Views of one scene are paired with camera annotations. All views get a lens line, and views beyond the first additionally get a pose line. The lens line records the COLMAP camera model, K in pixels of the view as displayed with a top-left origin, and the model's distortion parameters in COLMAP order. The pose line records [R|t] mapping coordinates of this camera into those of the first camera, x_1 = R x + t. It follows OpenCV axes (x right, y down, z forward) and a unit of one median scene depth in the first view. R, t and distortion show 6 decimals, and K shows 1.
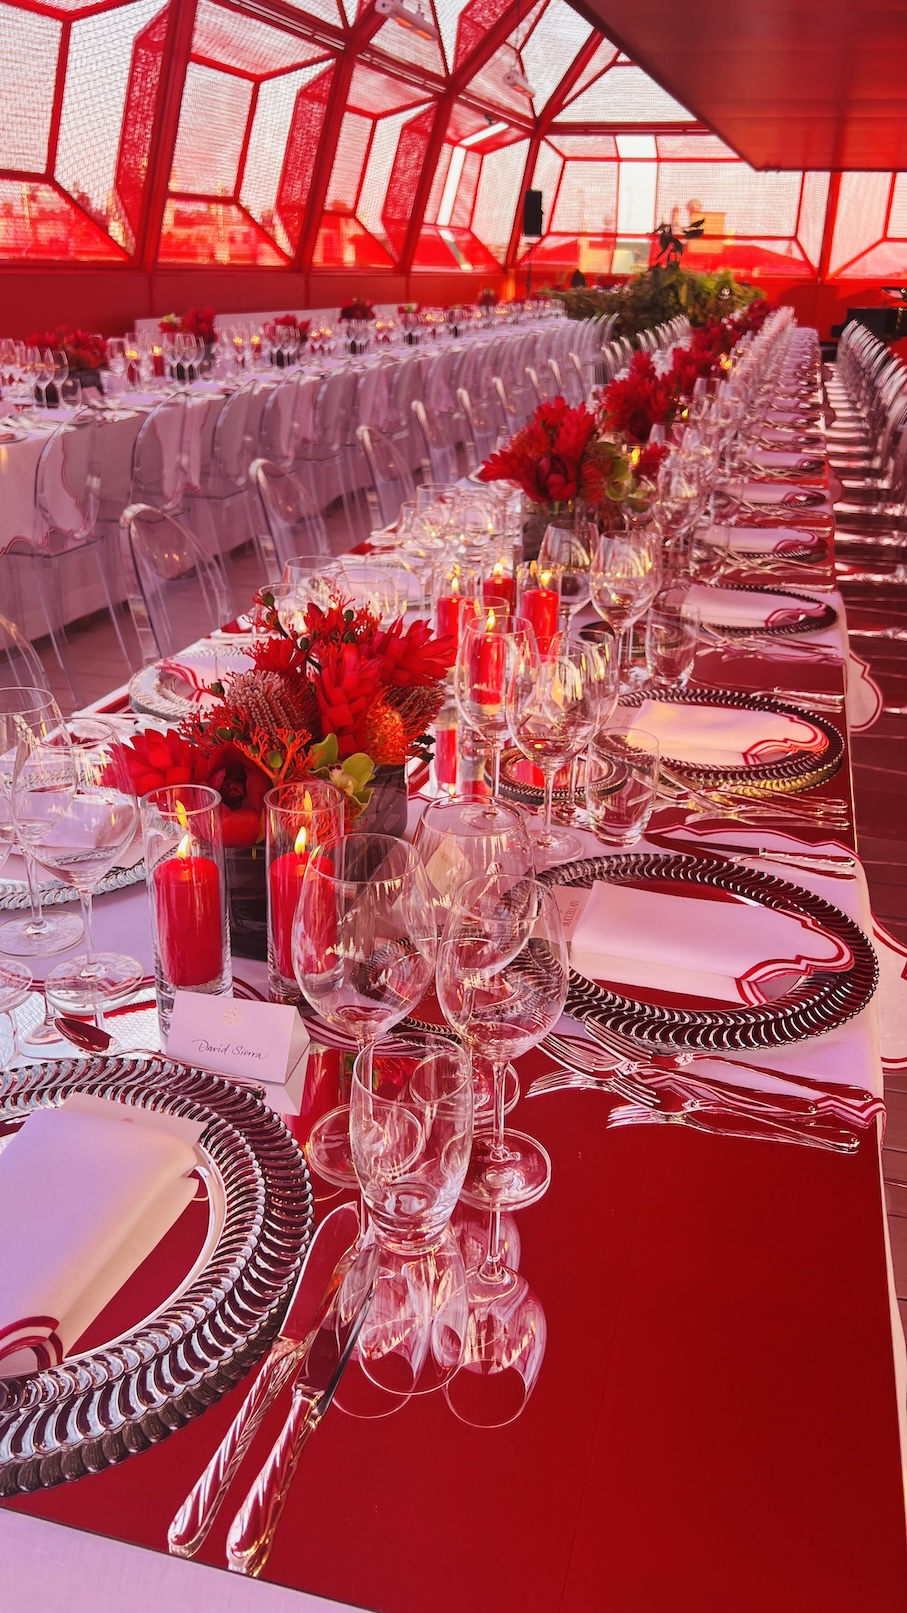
lens RADIAL K [[1247.2, 0, 460.9], [0, 1247.2, 827.2], [0, 0, 1]] dist [0.053967, -0.093825]
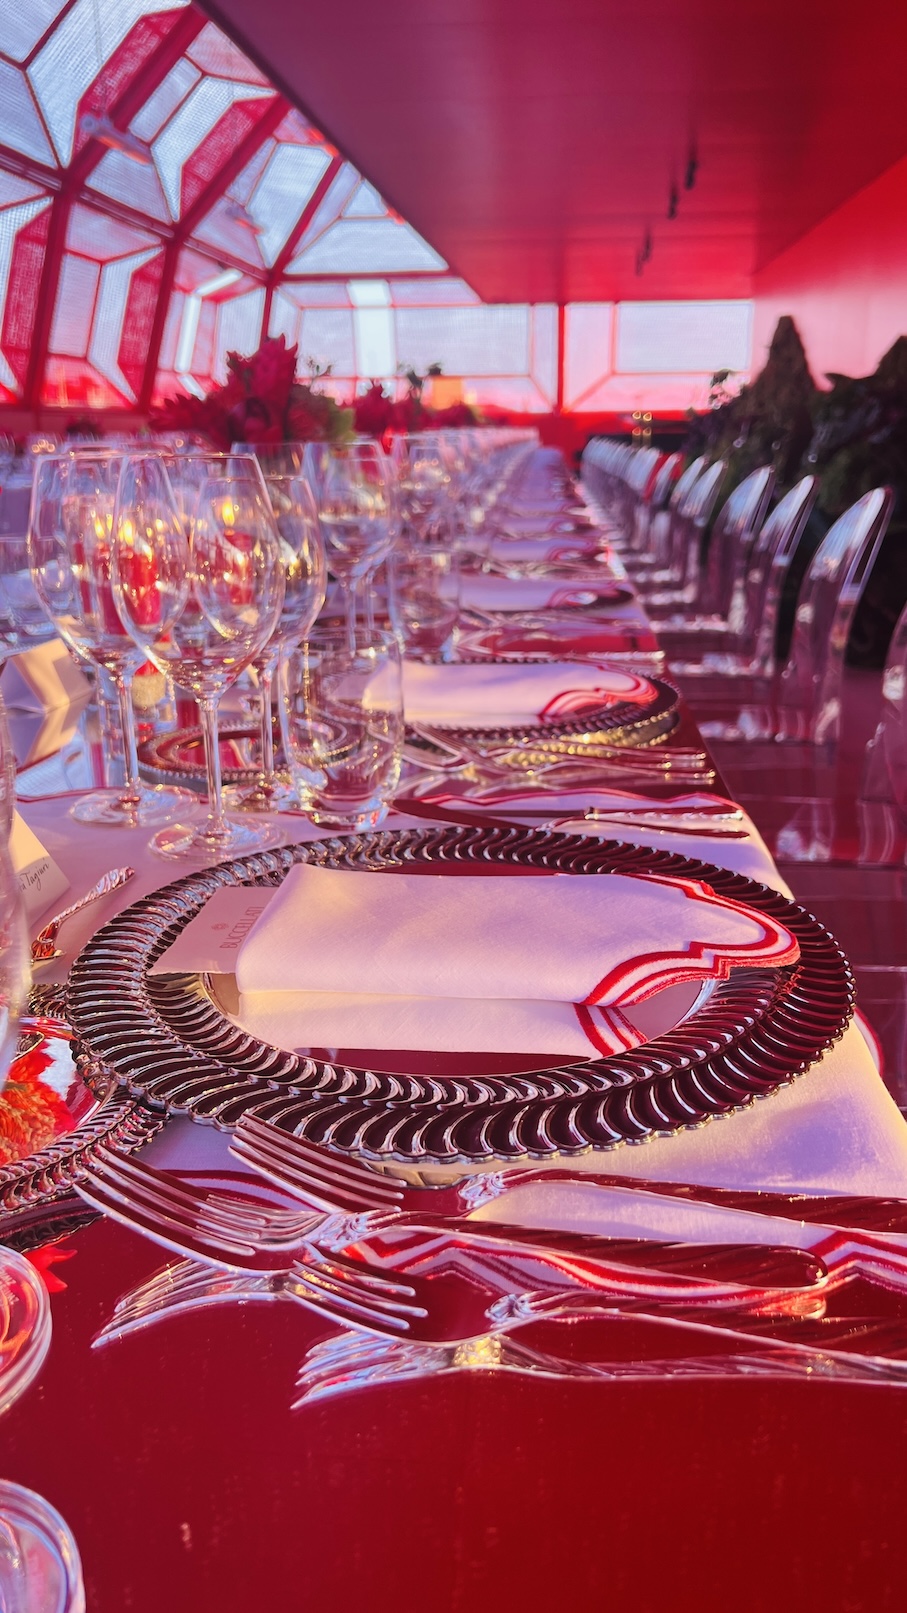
lens RADIAL K [[1247.2, 0, 460.9], [0, 1247.2, 827.2], [0, 0, 1]] dist [0.053967, -0.093825]
pose [[0.982671, -0.090480, 0.161775, 0.013985], [0.108592, 0.988327, -0.106853, 0.013499], [-0.150219, 0.122569, 0.981026, 0.070841]]
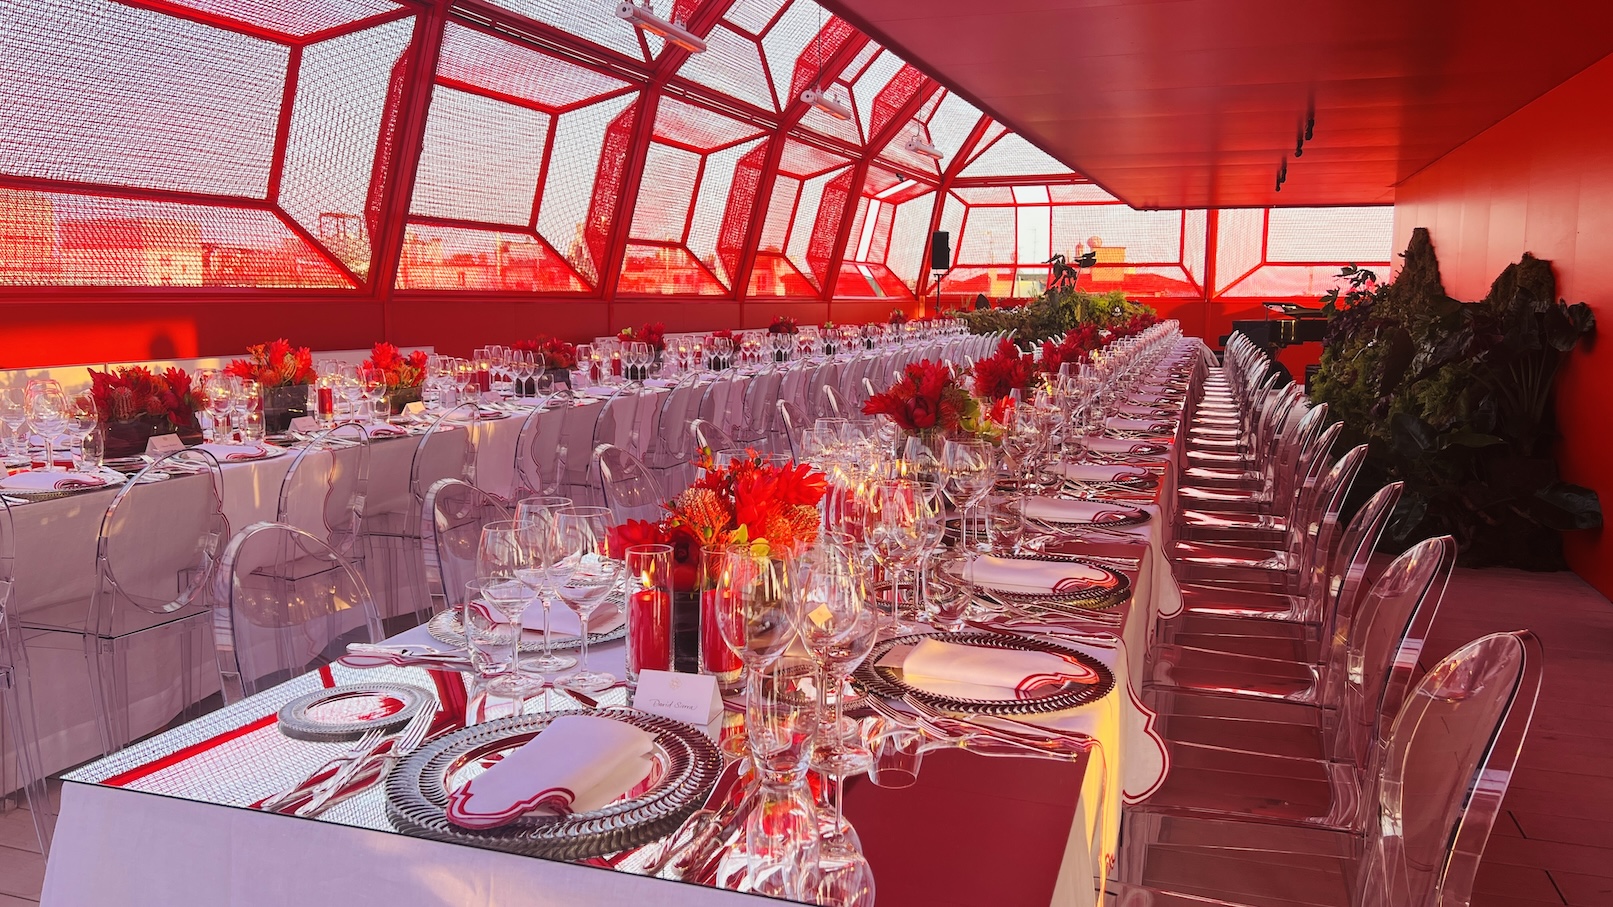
lens RADIAL K [[1247.2, 0, 784.1], [0, 1247.2, 454.3], [0, 0, 1]] dist [0.053967, -0.093825]
pose [[0.996727, -0.010077, -0.080206, 0.009665], [-0.013841, 0.956274, -0.292146, 0.039460], [0.079643, 0.292300, 0.953005, -0.067818]]
